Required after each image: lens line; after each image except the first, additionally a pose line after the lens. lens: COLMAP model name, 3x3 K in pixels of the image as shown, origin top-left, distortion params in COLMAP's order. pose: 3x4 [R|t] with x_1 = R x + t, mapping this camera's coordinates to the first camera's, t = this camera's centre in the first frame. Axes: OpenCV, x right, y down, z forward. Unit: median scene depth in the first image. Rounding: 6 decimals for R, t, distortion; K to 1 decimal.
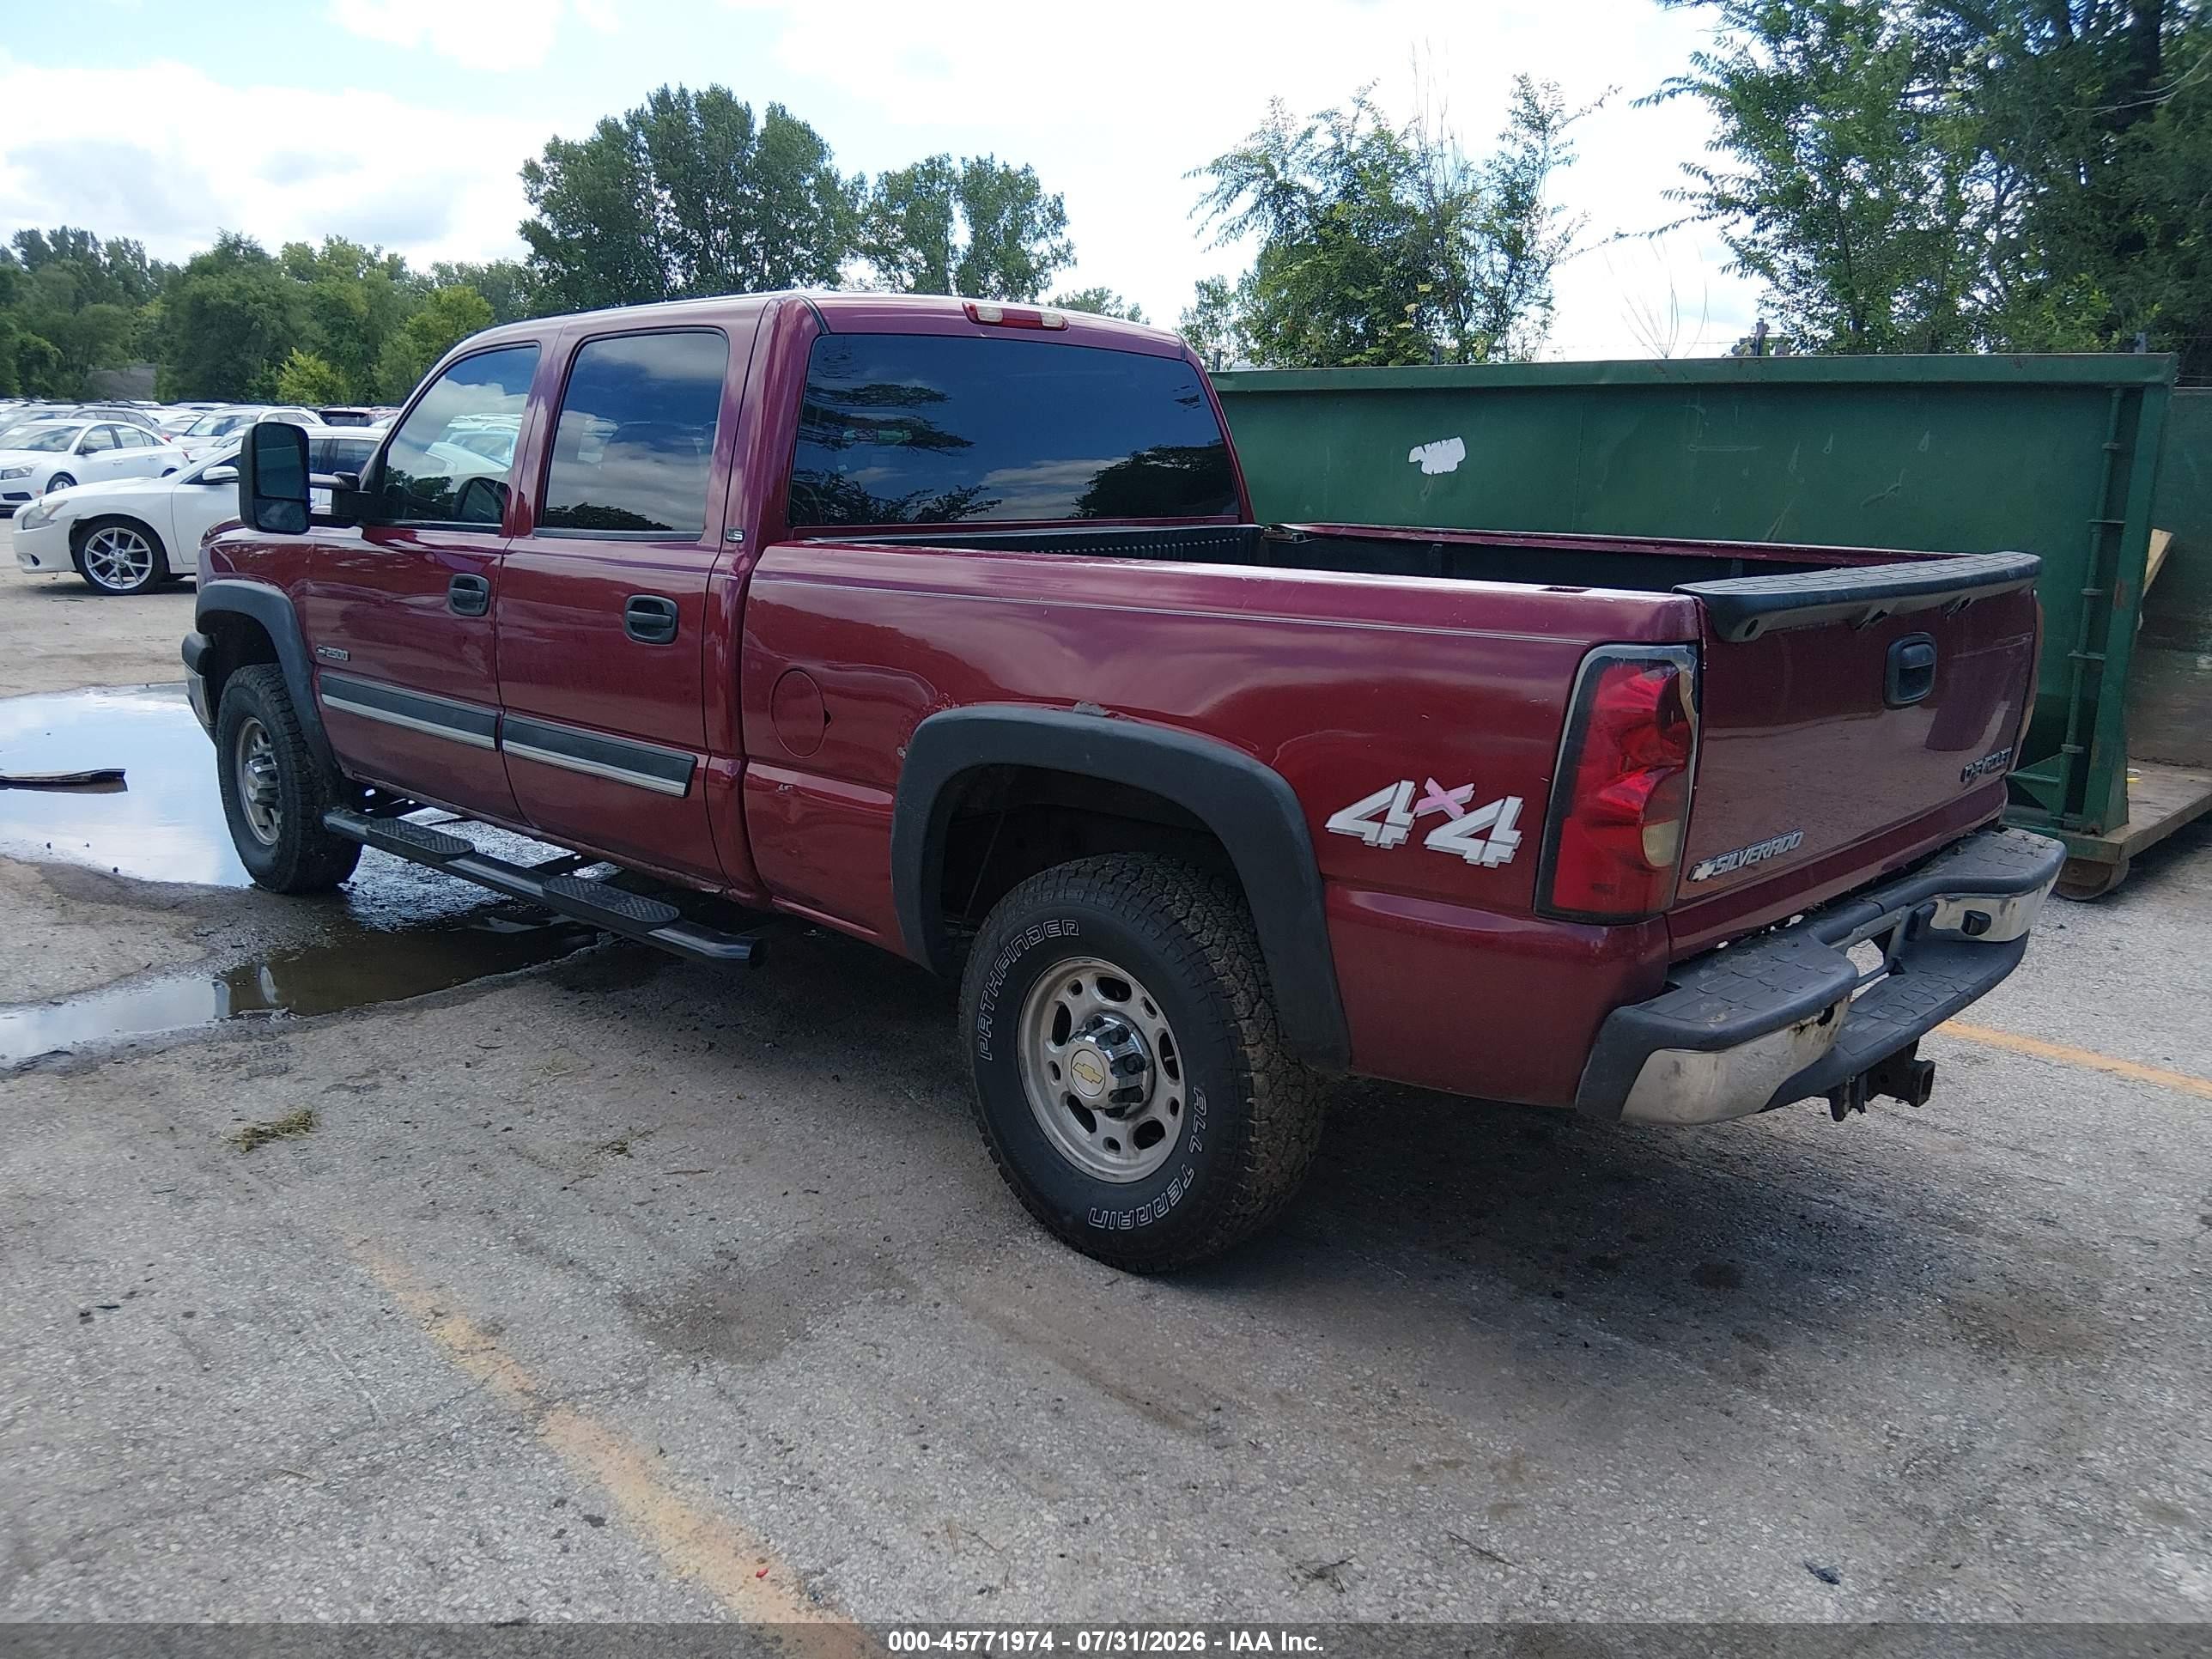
lens RADIAL K [[1658.6, 0, 1100.5], [0, 1658.6, 844.0], [0, 0, 1]] dist [0.062080, -0.099399]
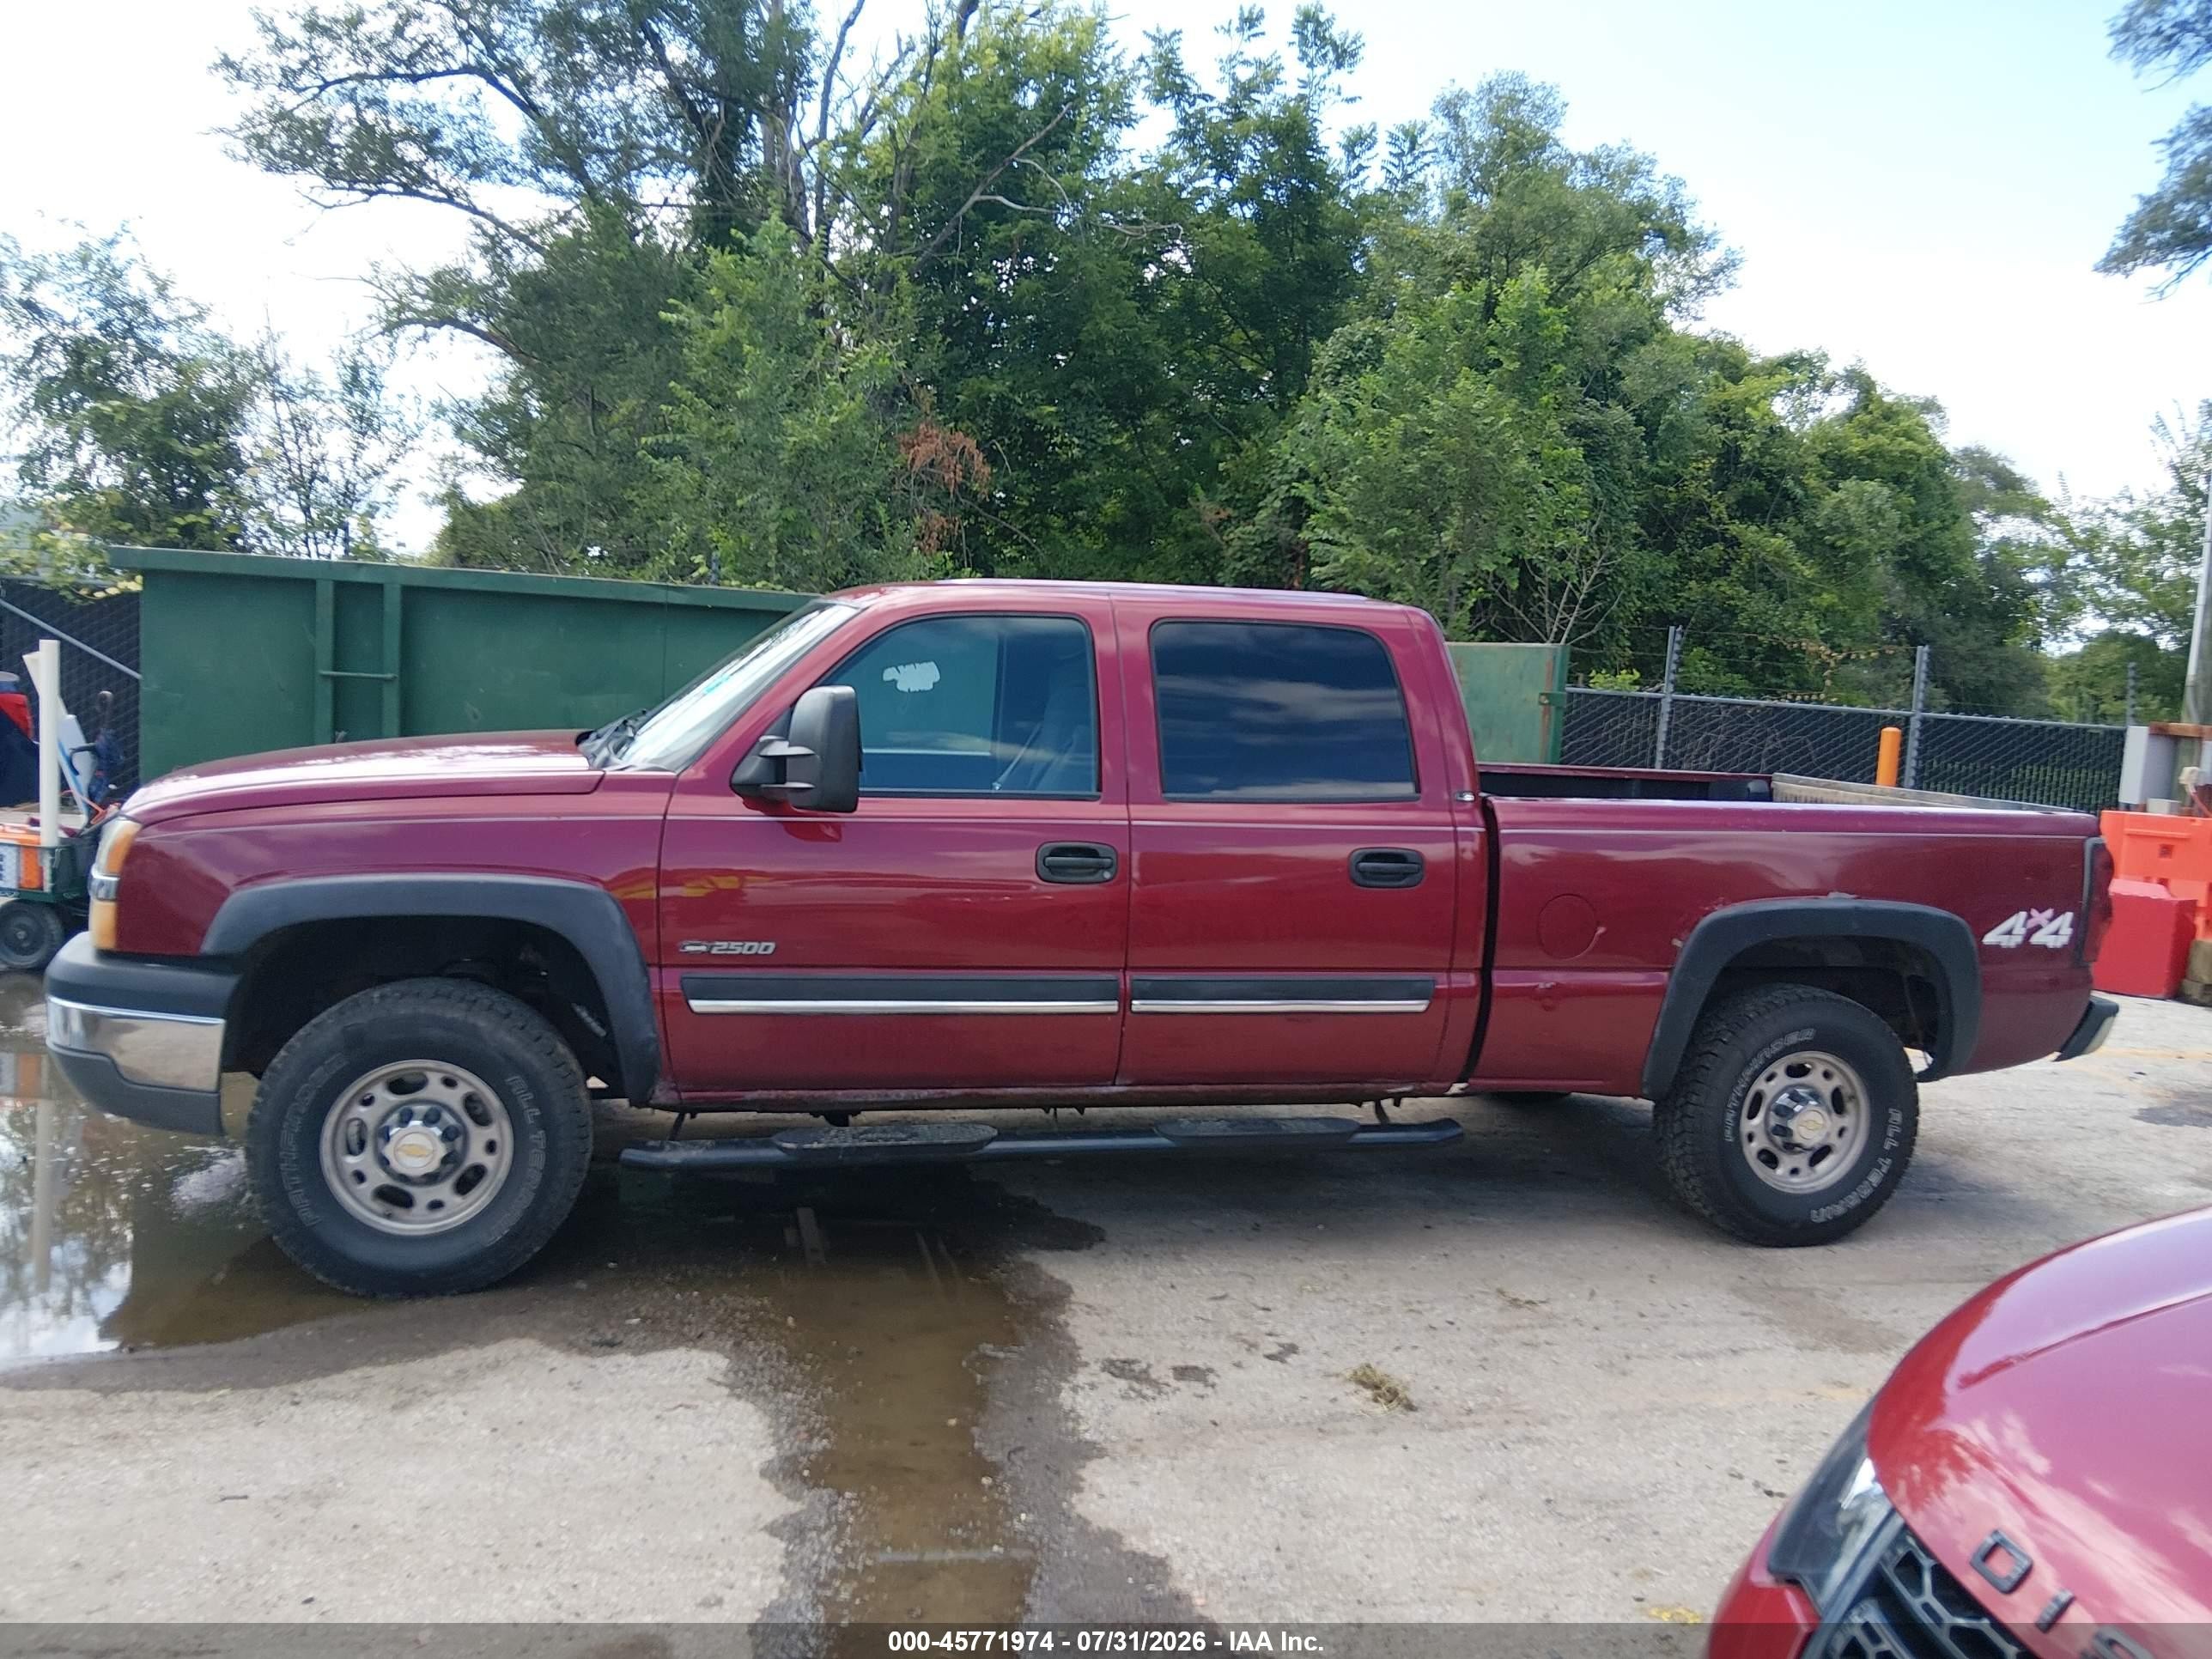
lens RADIAL K [[1655.7, 0, 1106.0], [0, 1655.7, 829.5], [0, 0, 1]] dist [0.069187, -0.120312]
pose [[0.566847, -0.069891, 0.820853, -0.096995], [0.147817, 0.988853, -0.017881, -0.012253], [-0.810454, 0.131472, 0.570859, 0.034467]]
